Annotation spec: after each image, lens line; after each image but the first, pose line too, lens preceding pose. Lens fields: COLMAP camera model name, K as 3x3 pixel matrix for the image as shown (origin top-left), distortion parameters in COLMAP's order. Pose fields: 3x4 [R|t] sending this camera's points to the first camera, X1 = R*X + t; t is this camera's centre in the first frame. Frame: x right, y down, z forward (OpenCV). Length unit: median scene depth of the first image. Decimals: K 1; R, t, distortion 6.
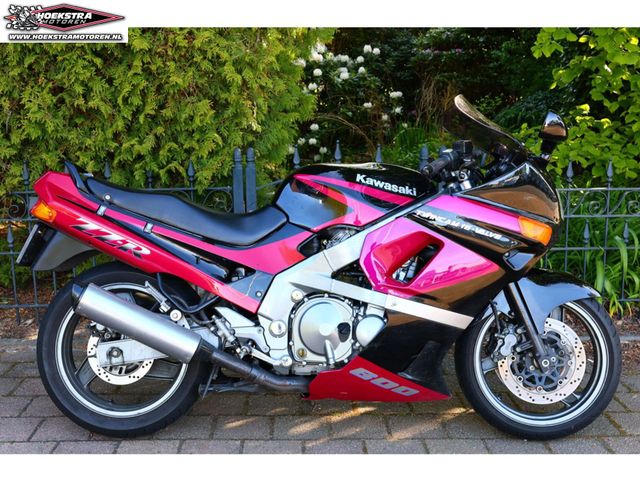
lens RADIAL K [[797.2, 0, 320.0], [0, 797.2, 240.0], [0, 0, 1]] dist [0.007106, -0.007836]
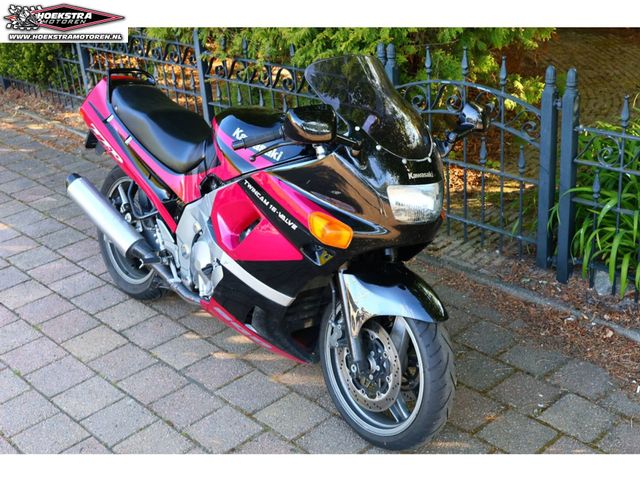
lens RADIAL K [[865.3, 0, 320.0], [0, 865.3, 240.0], [0, 0, 1]] dist [-0.013176, -0.008013]
pose [[0.663803, 0.275062, -0.695490, 0.904994], [-0.077925, 0.950290, 0.301458, -0.282794], [0.743837, -0.145913, 0.652239, 0.338279]]
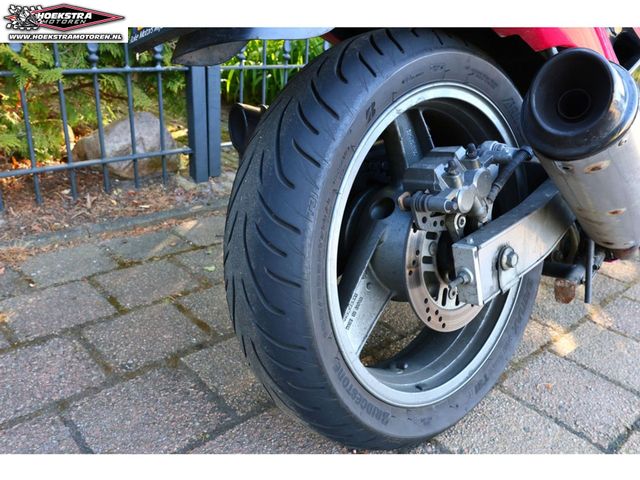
lens RADIAL K [[531.0, 0, 320.0], [0, 531.0, 240.0], [0, 0, 1]] dist [-0.000812, 0.005903]
pose [[0.758591, -0.205666, 0.618256, -0.474261], [0.053337, 0.965293, 0.255666, 0.059149], [-0.649380, -0.160970, 0.743232, 0.845362]]
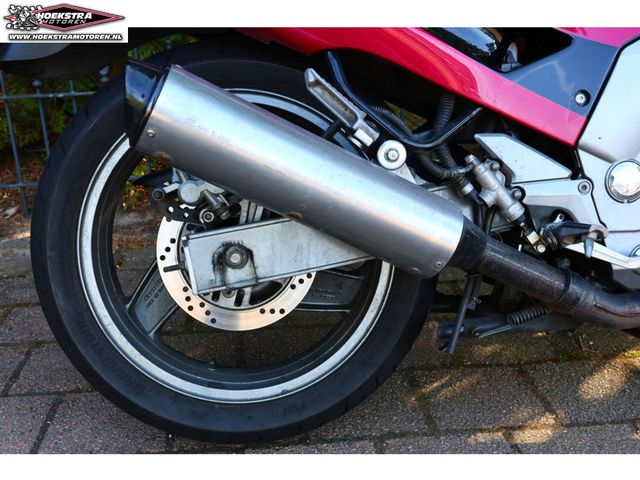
lens RADIAL K [[705.5, 0, 320.0], [0, 705.5, 240.0], [0, 0, 1]] dist [-0.001292, 0.010689]
pose [[0.997254, -0.044131, 0.059473, -0.228852], [0.035580, 0.989812, 0.137860, 0.083736], [-0.064951, -0.135365, 0.988665, 0.633601]]
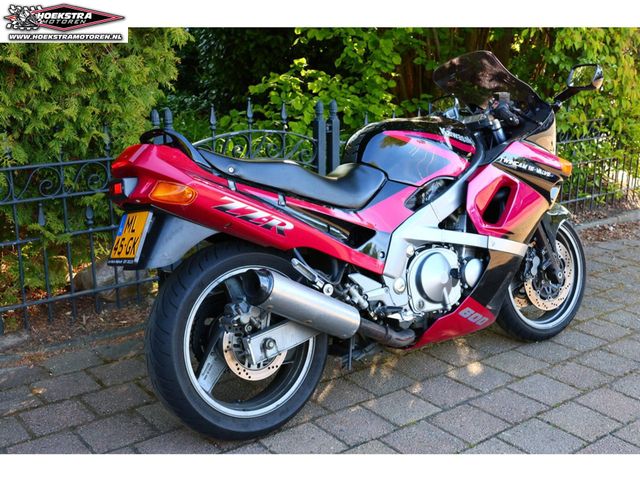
lens RADIAL K [[744.0, 0, 320.0], [0, 744.0, 240.0], [0, 0, 1]] dist [0.011463, -0.002533]
pose [[0.805623, -0.139652, 0.575733, -0.654900], [0.101331, 0.989980, 0.098342, -0.047655], [-0.583698, -0.020887, 0.811702, 0.290410]]
